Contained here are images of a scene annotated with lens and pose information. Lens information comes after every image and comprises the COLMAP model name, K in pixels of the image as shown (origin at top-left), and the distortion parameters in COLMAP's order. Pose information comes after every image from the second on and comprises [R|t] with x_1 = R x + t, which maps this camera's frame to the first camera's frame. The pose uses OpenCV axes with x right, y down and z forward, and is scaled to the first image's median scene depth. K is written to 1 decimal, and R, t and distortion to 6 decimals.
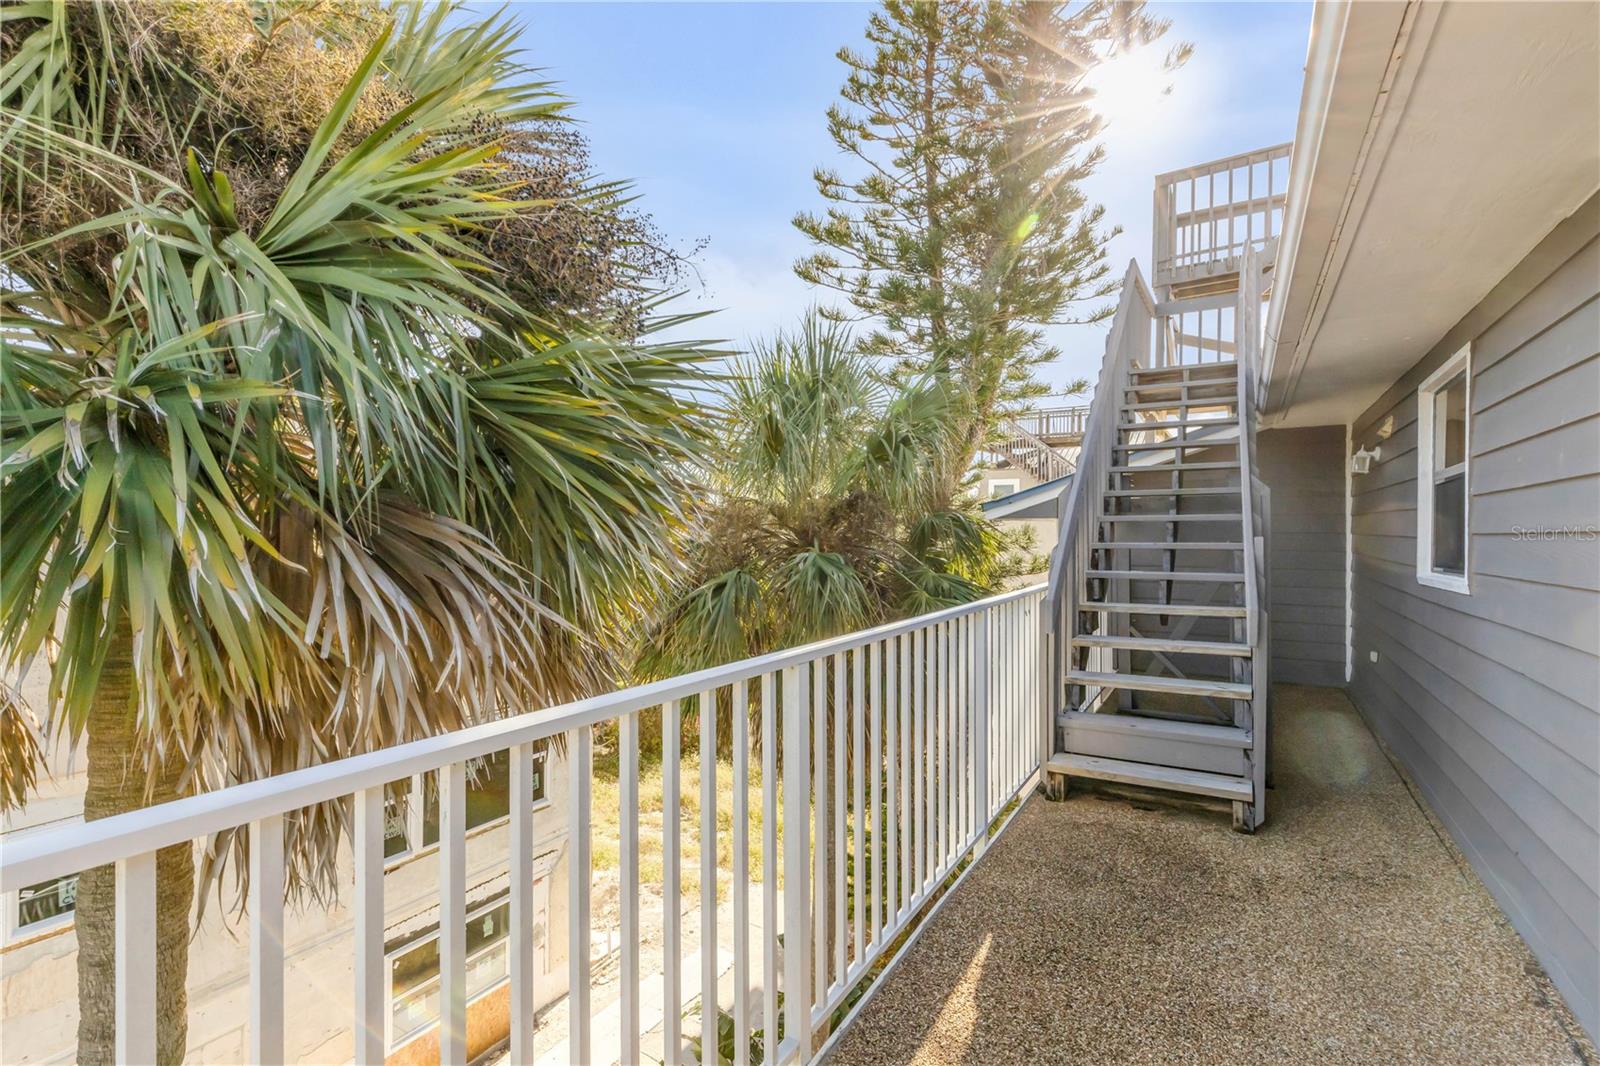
lens RADIAL K [[728.9, 0, 798.9], [0, 728.9, 534.4], [0, 0, 1]] dist [0.002438, 0.000018]
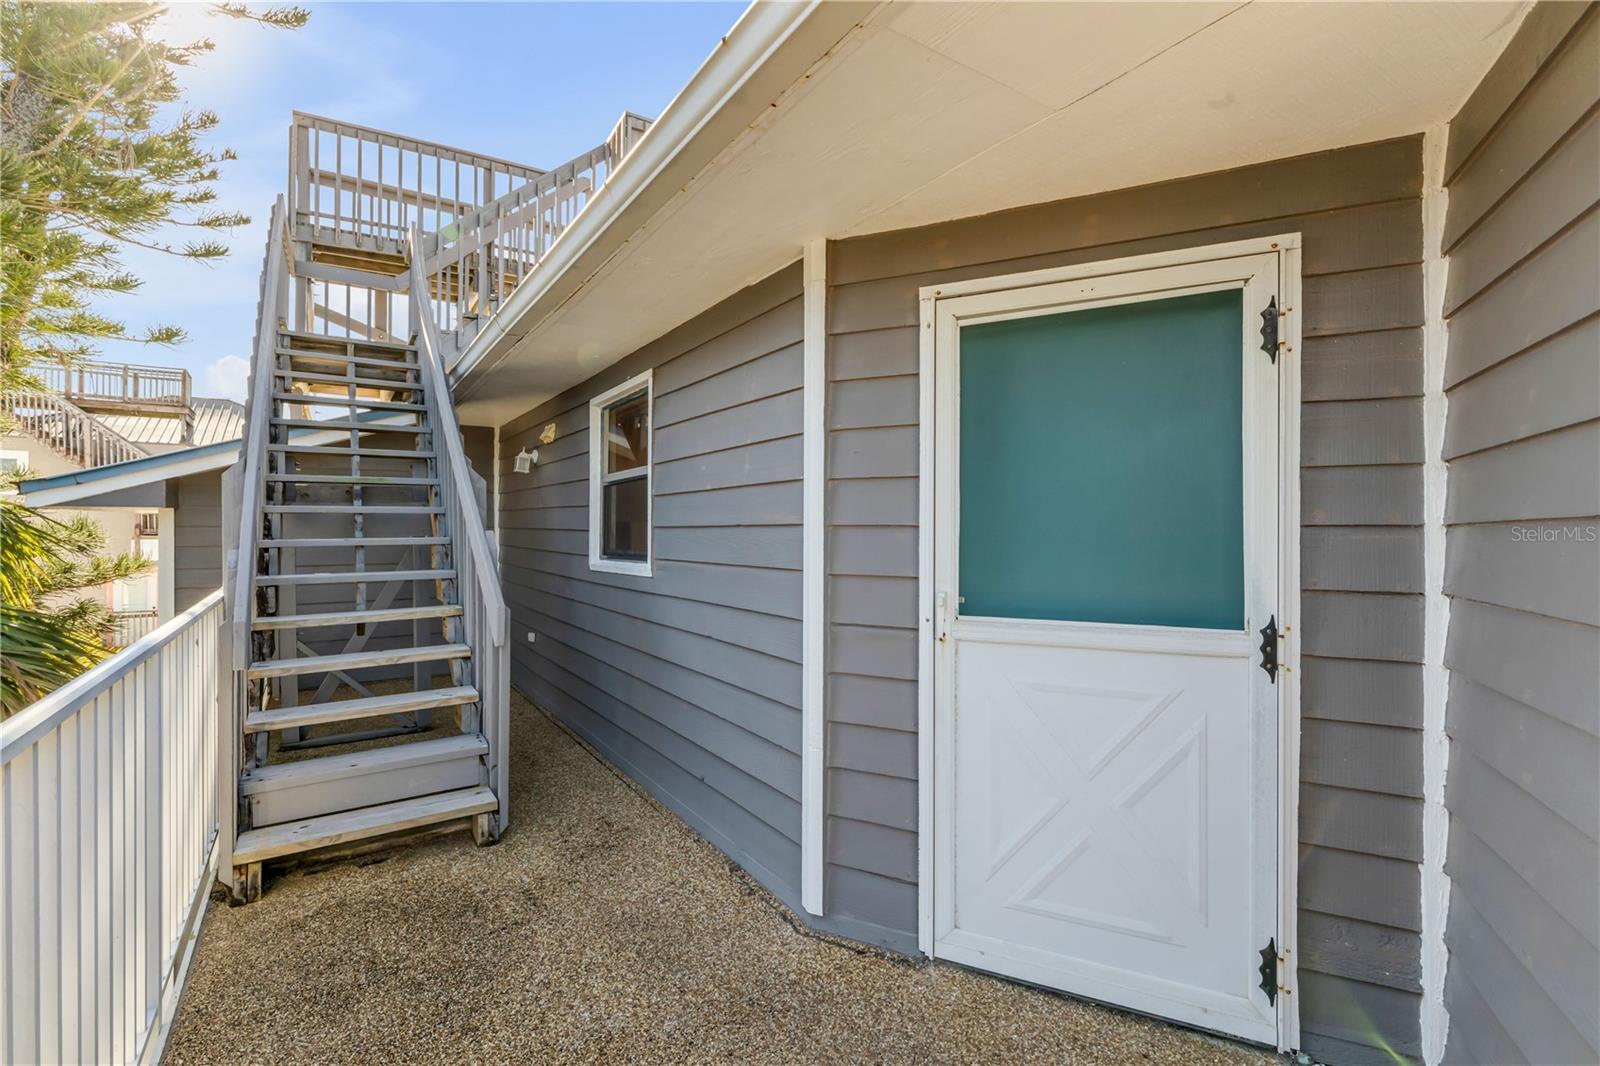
lens RADIAL K [[728.9, 0, 798.9], [0, 728.9, 531.3], [0, 0, 1]] dist [0.002438, 0.000018]
pose [[0.437338, -0.007347, 0.899267, -0.039297], [0.004727, 0.999972, 0.005871, 0.000602], [-0.899285, 0.001683, 0.437360, 0.155808]]
